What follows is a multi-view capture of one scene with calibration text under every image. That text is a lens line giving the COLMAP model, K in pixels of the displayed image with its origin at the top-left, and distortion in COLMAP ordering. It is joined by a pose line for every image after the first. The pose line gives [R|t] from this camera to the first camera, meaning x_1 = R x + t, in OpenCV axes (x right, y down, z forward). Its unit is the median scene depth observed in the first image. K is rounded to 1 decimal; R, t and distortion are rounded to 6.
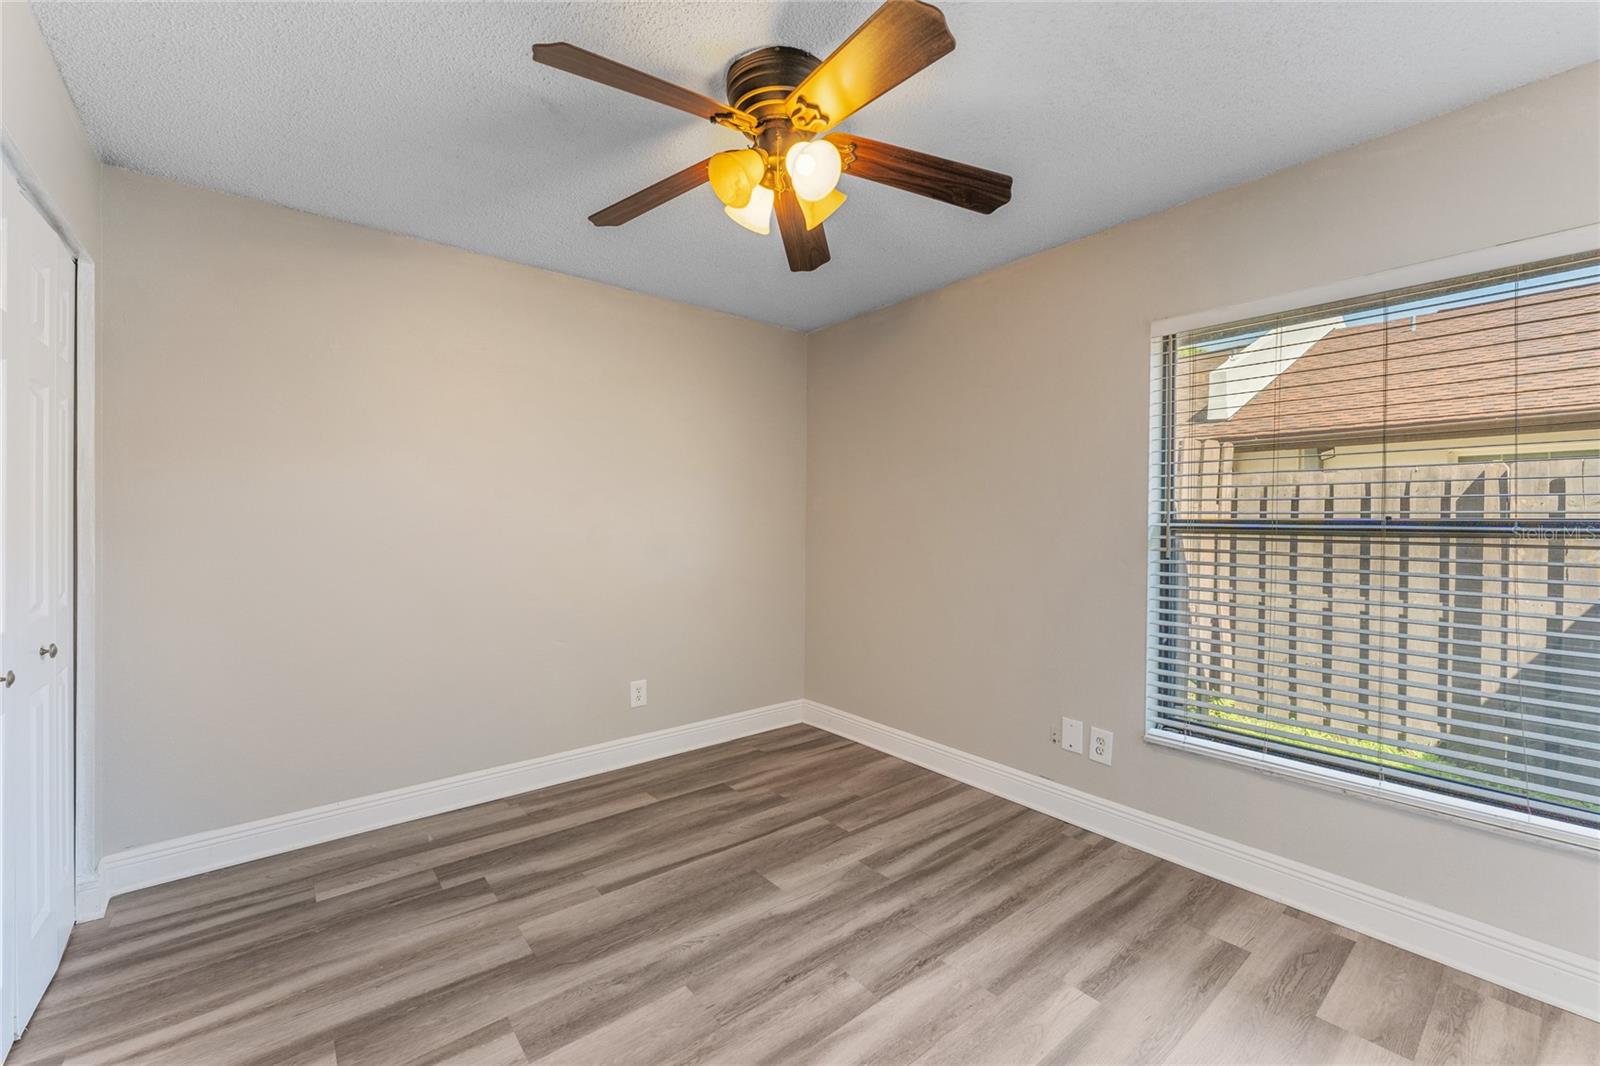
lens RADIAL K [[651.3, 0, 787.9], [0, 651.3, 527.5], [0, 0, 1]] dist [0.002113, -0.000097]
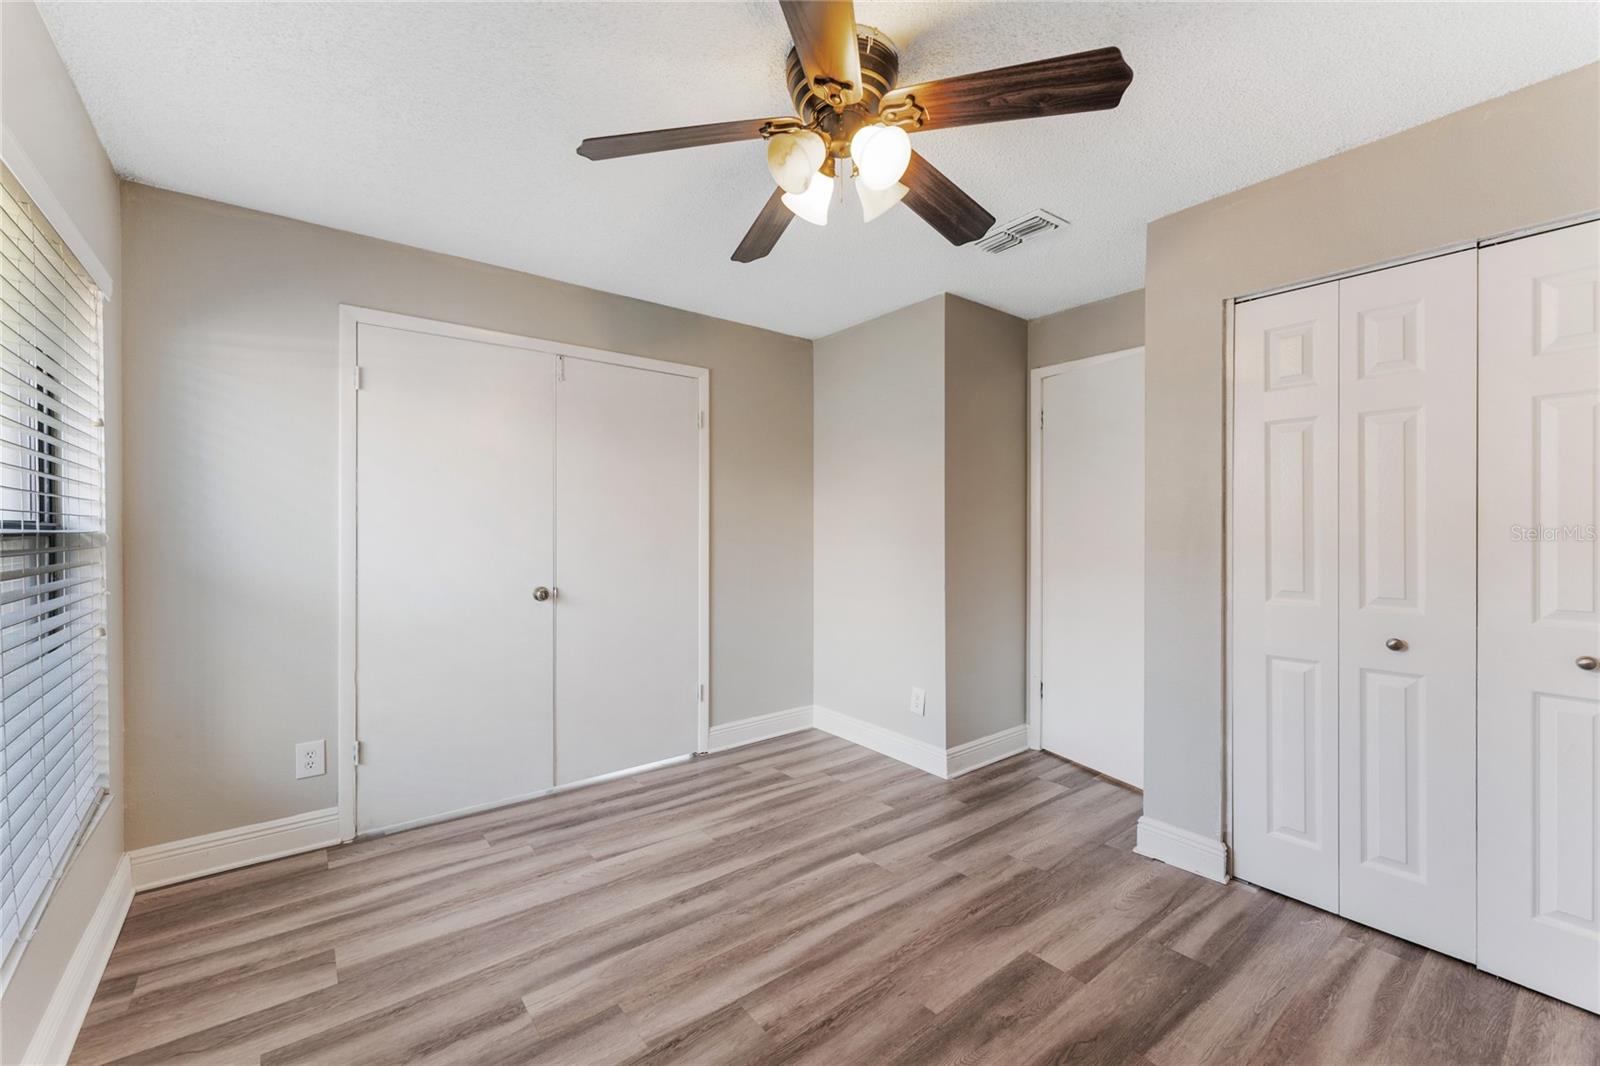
lens RADIAL K [[651.3, 0, 795.5], [0, 651.3, 526.7], [0, 0, 1]] dist [0.002113, -0.000097]
pose [[-0.999981, -0.004204, 0.004585, 0.036617], [-0.004156, 0.999937, 0.010442, -0.014685], [-0.004629, 0.010423, -0.999935, 1.498806]]
